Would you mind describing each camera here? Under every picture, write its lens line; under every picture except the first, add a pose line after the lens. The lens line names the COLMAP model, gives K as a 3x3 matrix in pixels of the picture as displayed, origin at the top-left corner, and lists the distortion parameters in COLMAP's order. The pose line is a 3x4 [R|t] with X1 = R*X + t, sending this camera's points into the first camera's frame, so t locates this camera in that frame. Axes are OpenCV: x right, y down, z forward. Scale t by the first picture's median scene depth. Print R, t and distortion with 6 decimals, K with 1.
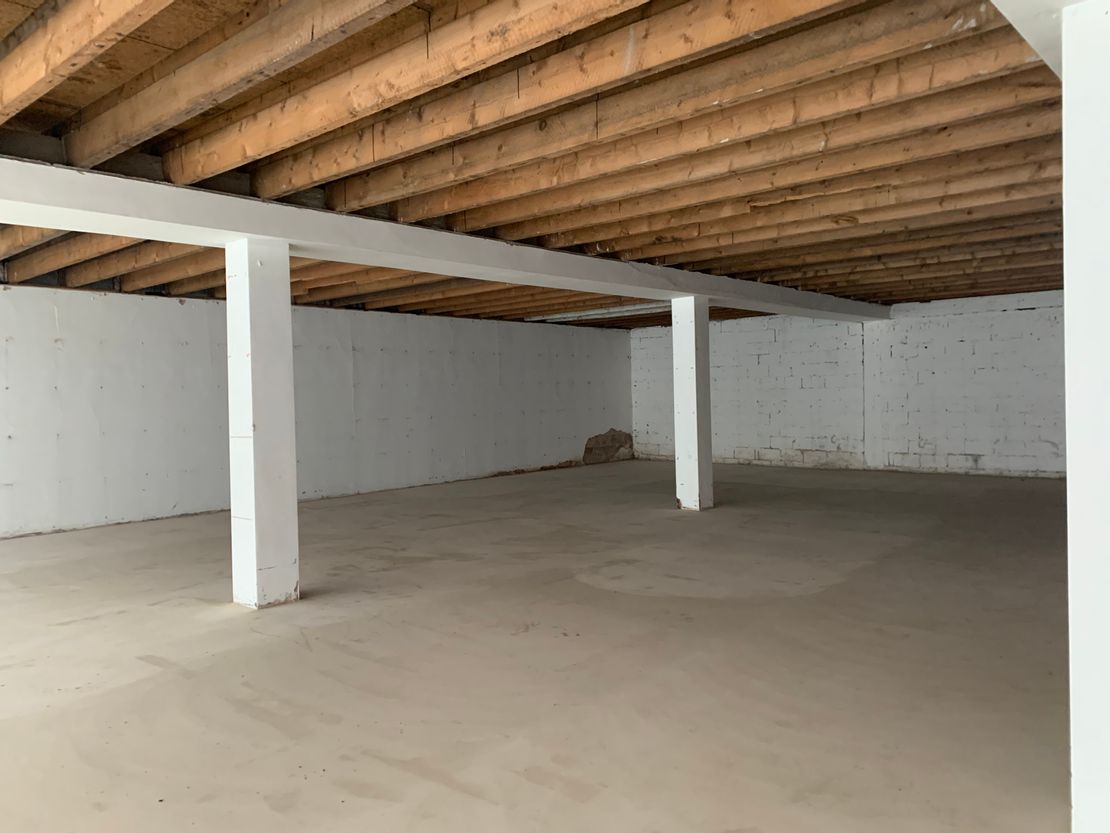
lens RADIAL K [[852.4, 0, 554.5], [0, 852.4, 408.6], [0, 0, 1]] dist [0.050861, -0.032793]
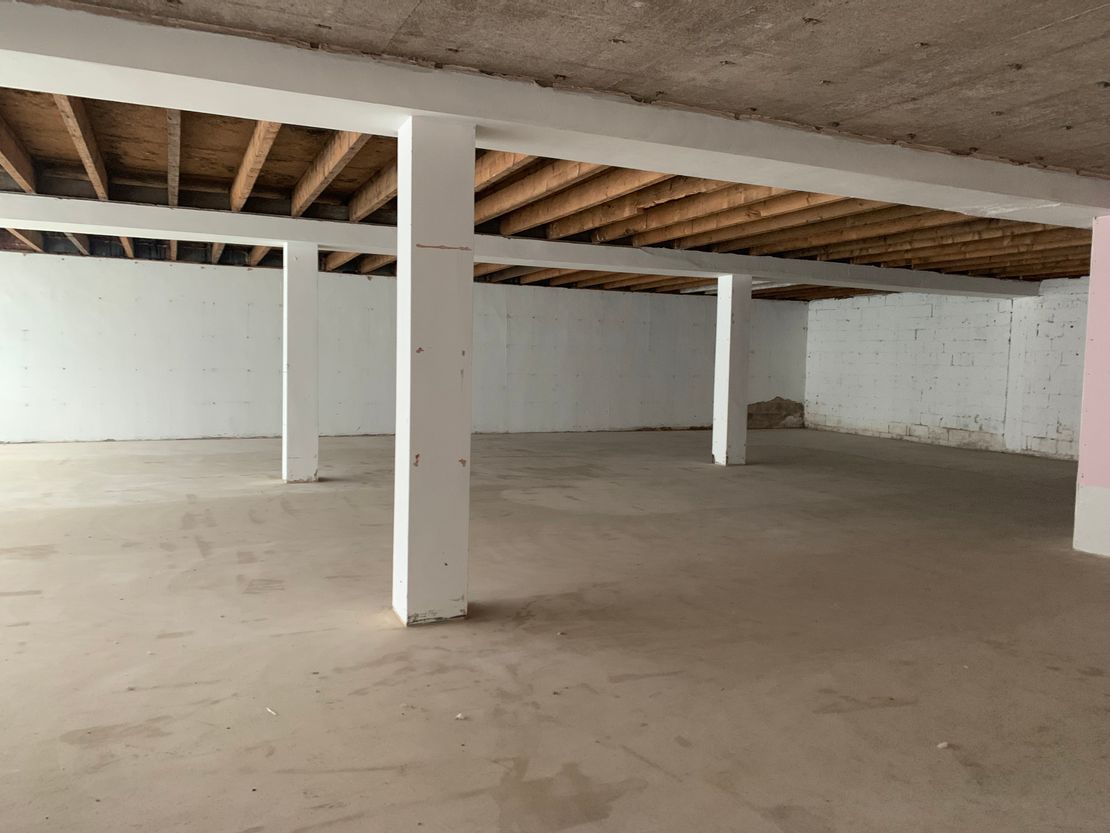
lens RADIAL K [[852.4, 0, 554.6], [0, 852.4, 415.4], [0, 0, 1]] dist [0.050861, -0.032793]
pose [[0.912303, 0.069309, -0.403608, 0.297436], [-0.050077, 0.997058, 0.058025, -0.001145], [0.406442, -0.032725, 0.913090, -0.089685]]
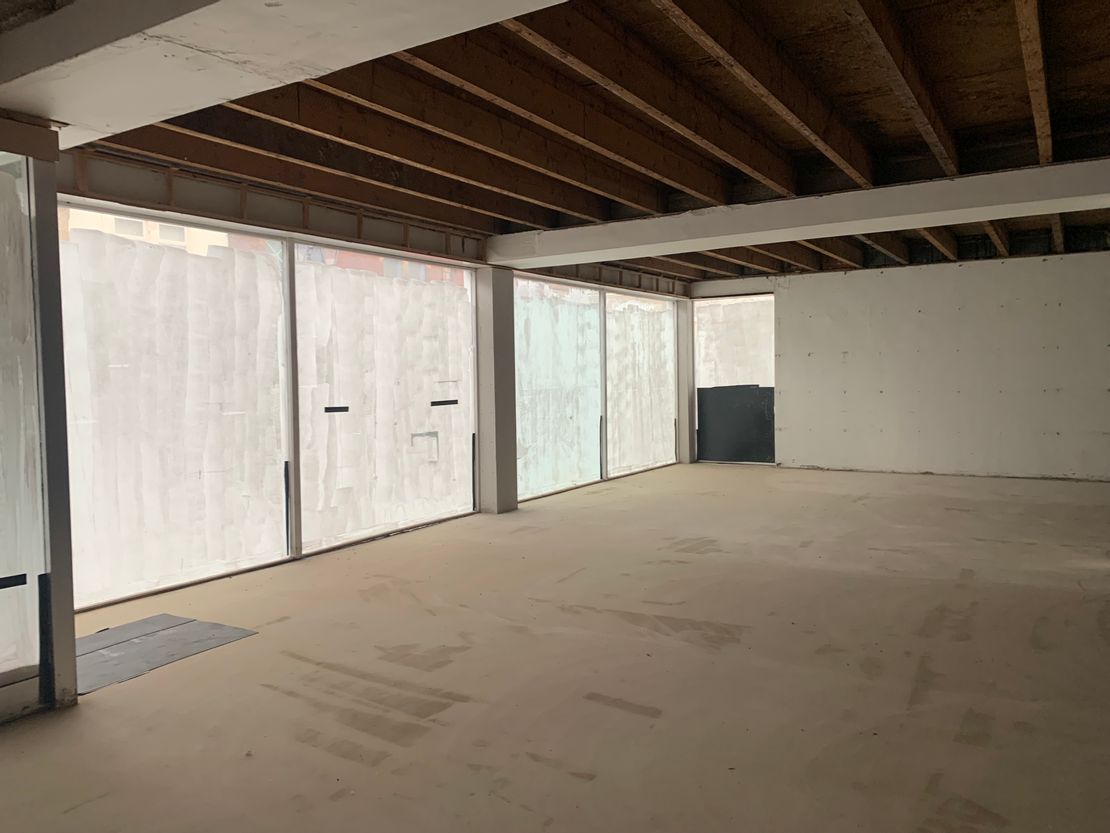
lens RADIAL K [[852.4, 0, 554.6], [0, 852.4, 407.3], [0, 0, 1]] dist [0.050861, -0.032793]
pose [[0.189263, 0.059706, -0.980110, 0.208359], [-0.005198, 0.998197, 0.059804, -0.004638], [0.981913, -0.006224, 0.189232, 0.065474]]
